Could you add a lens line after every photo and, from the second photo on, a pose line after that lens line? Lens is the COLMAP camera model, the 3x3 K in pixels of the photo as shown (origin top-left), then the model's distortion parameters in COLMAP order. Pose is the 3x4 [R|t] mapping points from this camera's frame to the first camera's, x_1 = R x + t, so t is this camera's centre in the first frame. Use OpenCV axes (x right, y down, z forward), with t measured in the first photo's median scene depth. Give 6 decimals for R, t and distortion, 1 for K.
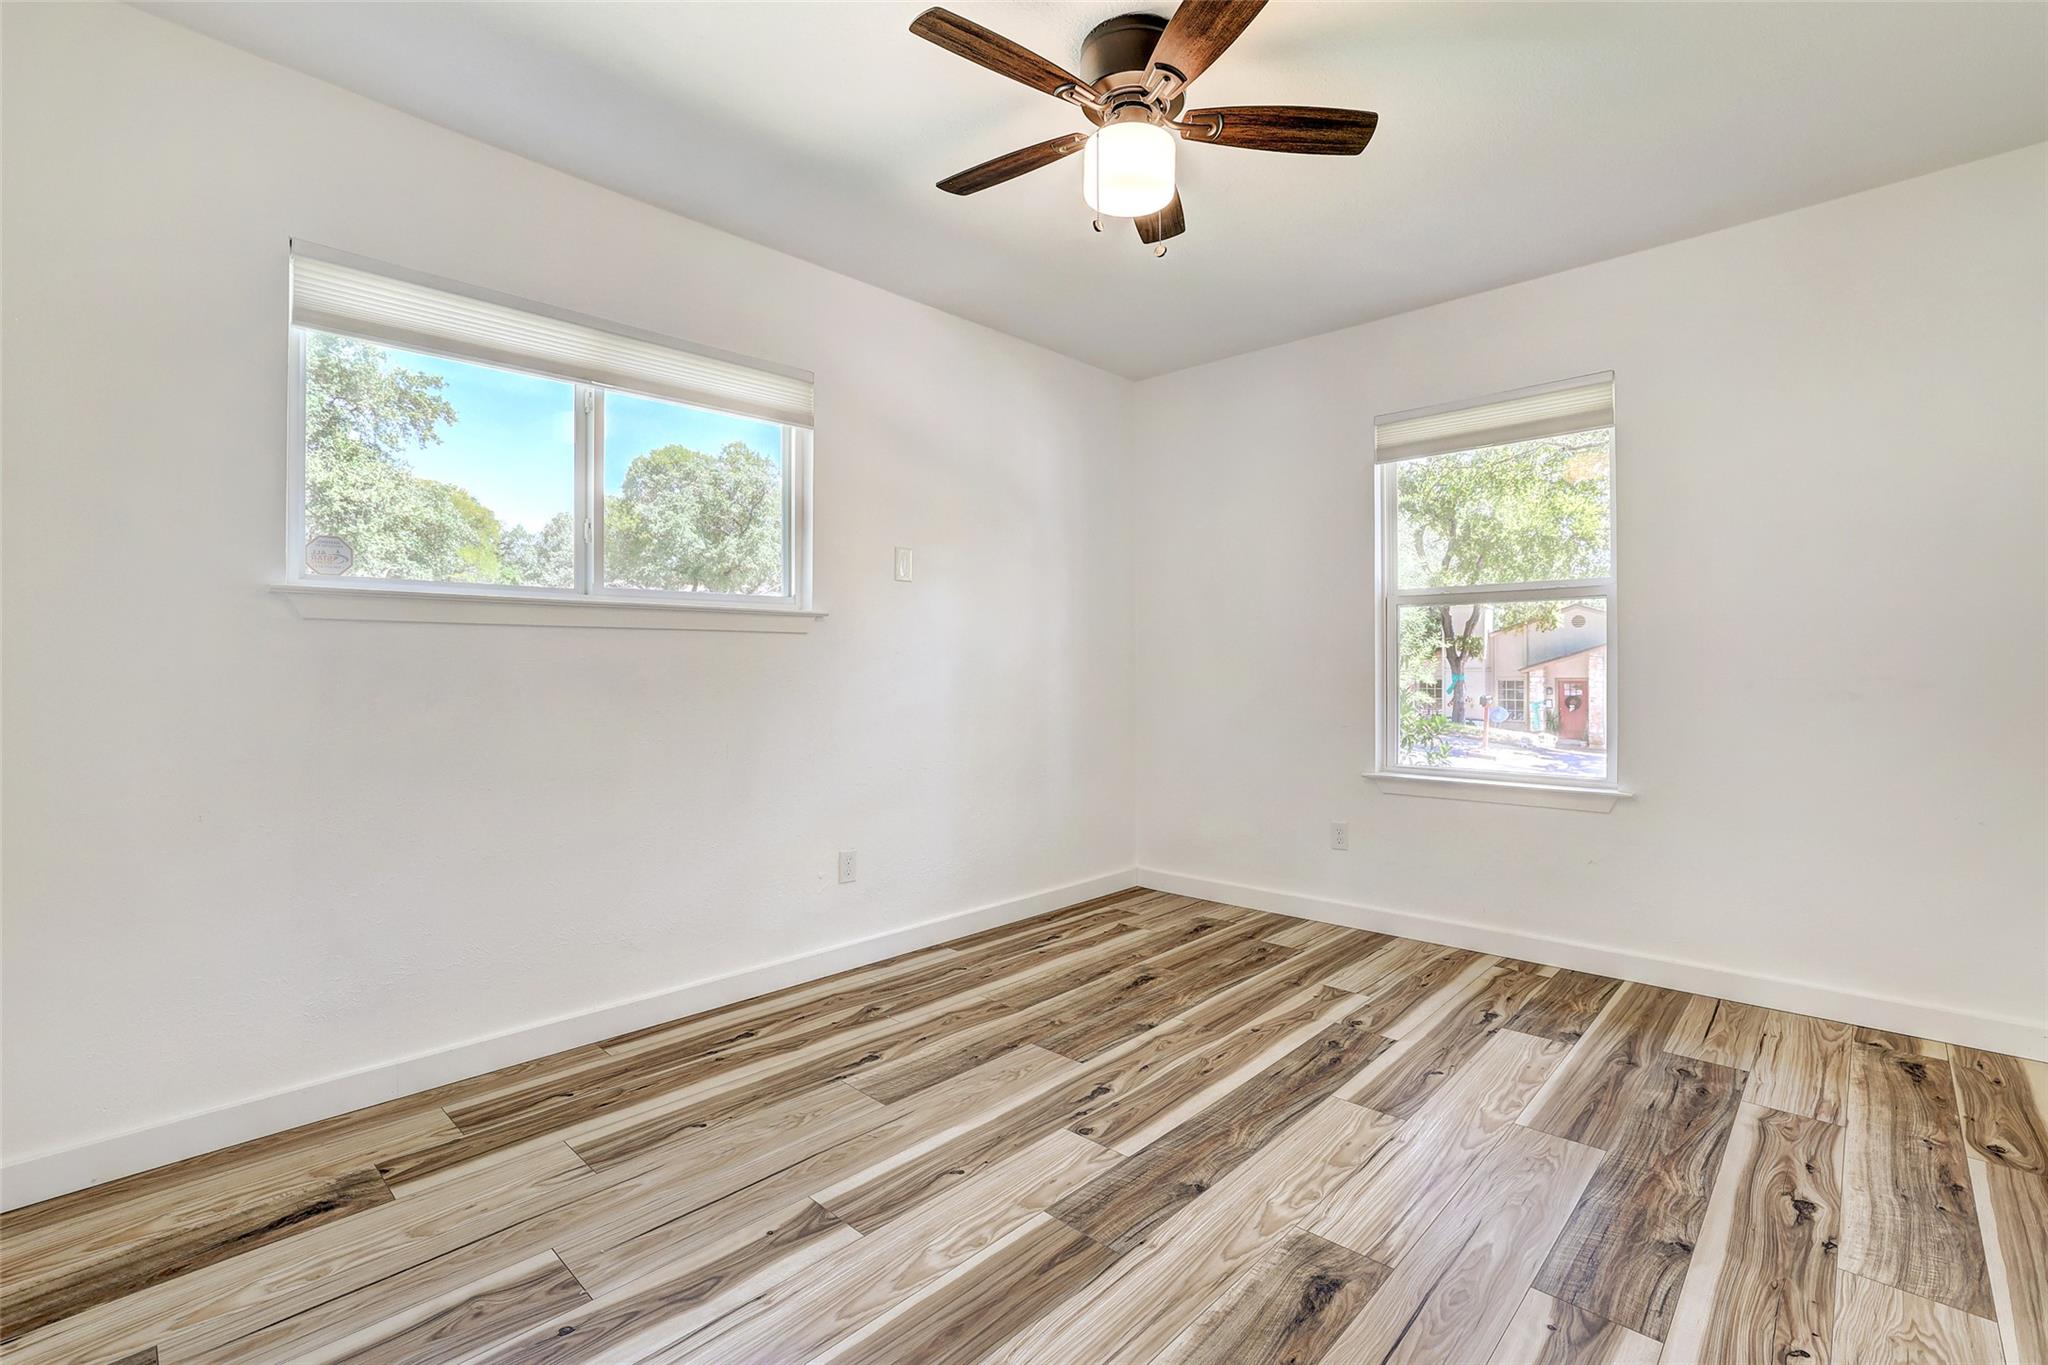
lens RADIAL K [[916.7, 0, 1014.5], [0, 916.7, 672.1], [0, 0, 1]] dist [-0.000761, 0.000754]
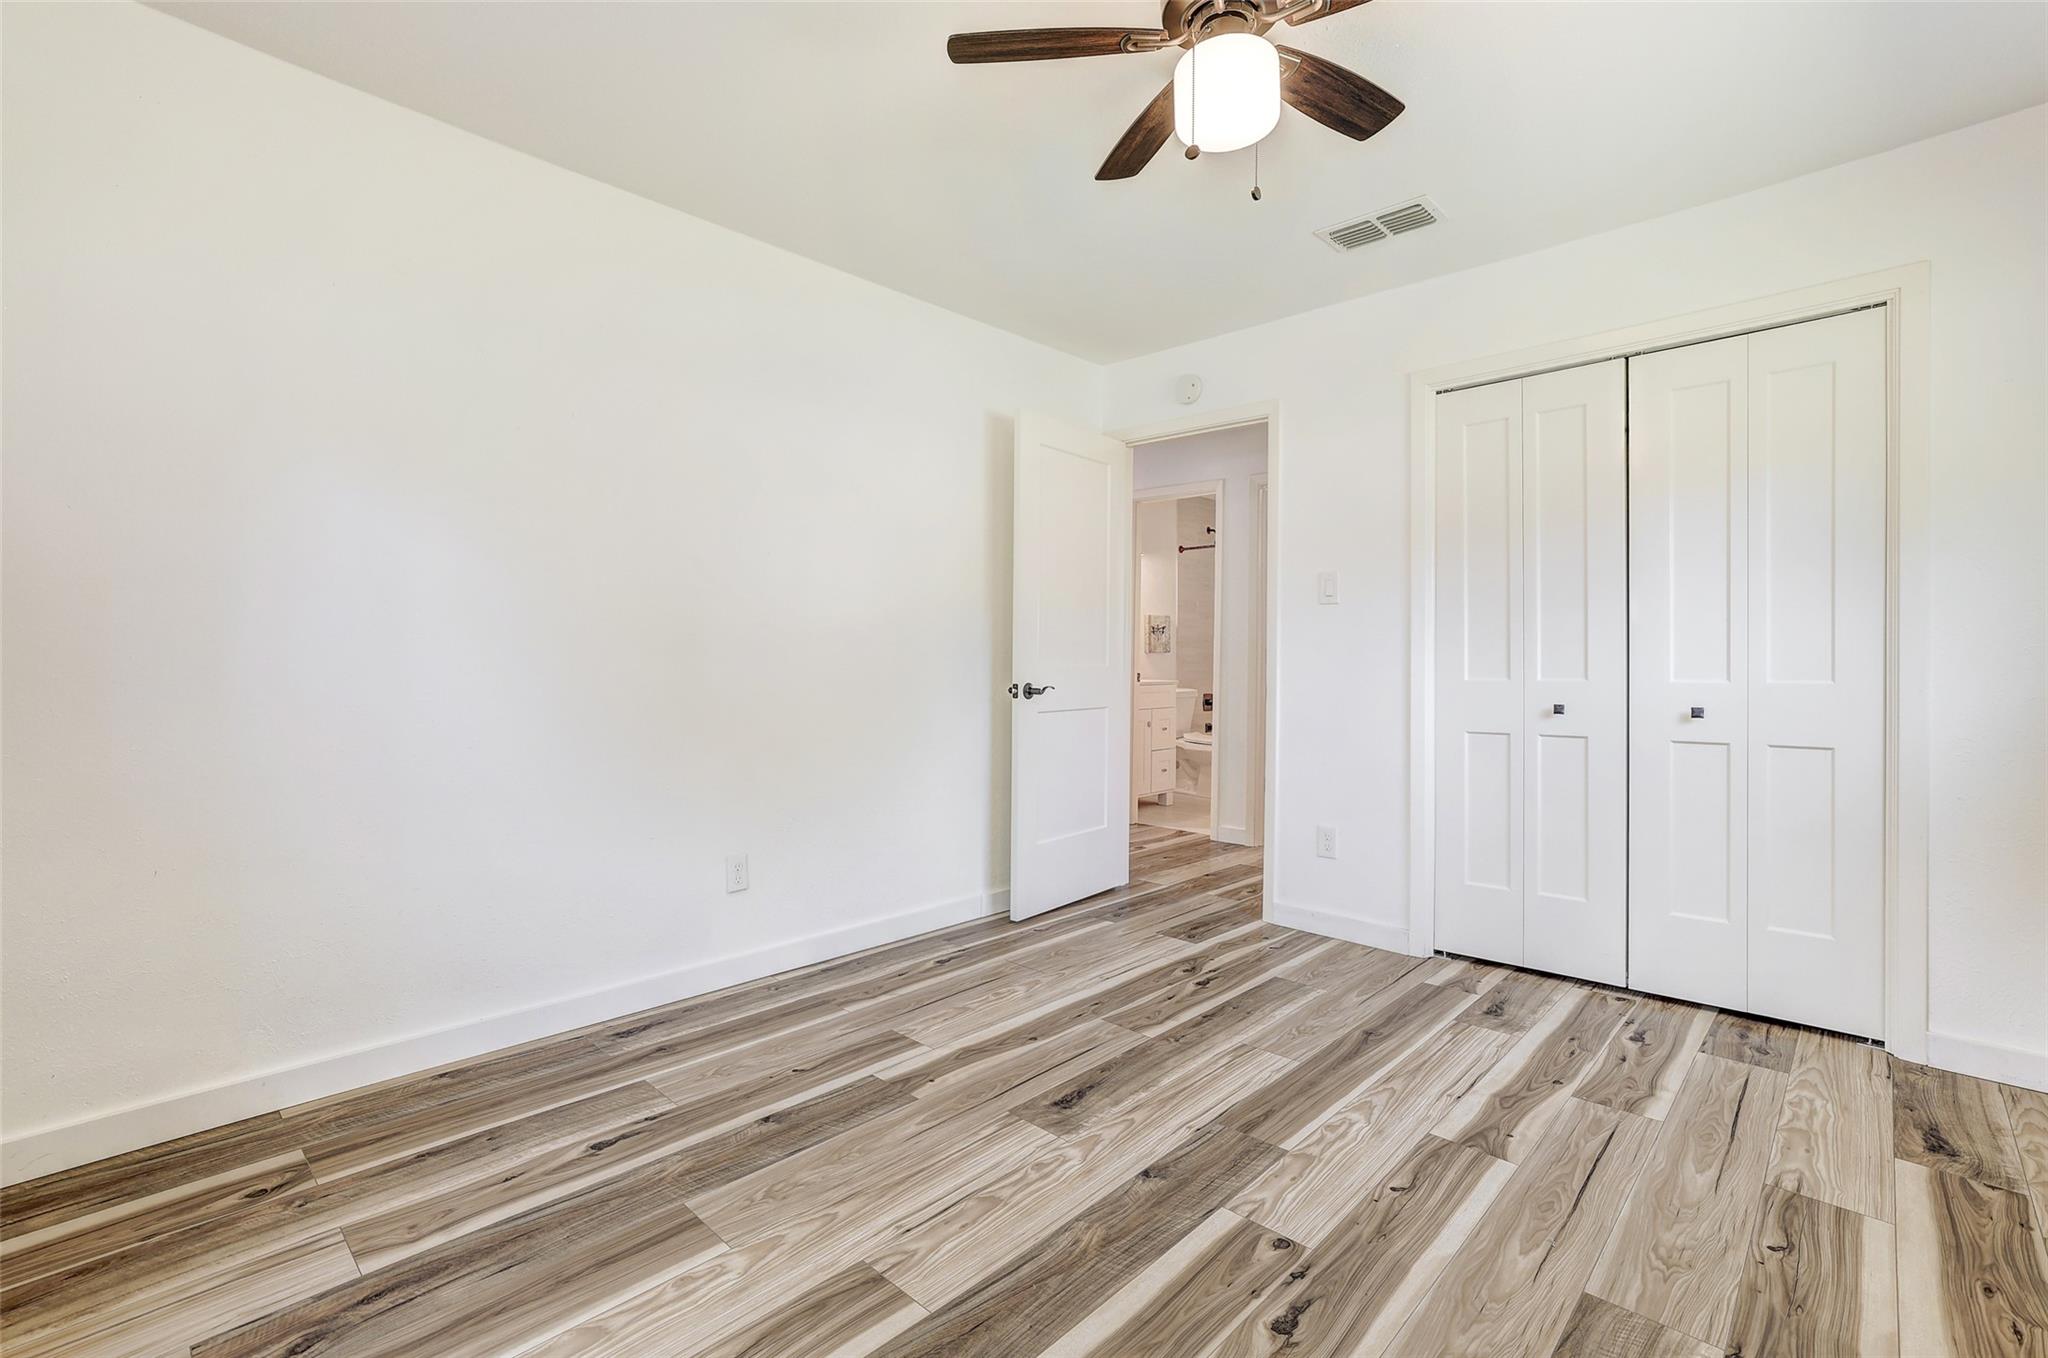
lens RADIAL K [[916.7, 0, 1014.5], [0, 916.7, 668.6], [0, 0, 1]] dist [-0.000761, 0.000754]
pose [[-0.999989, -0.003638, 0.003078, 0.345446], [-0.003593, 0.999888, 0.014531, -0.010824], [-0.003130, 0.014520, -0.999890, 1.998782]]
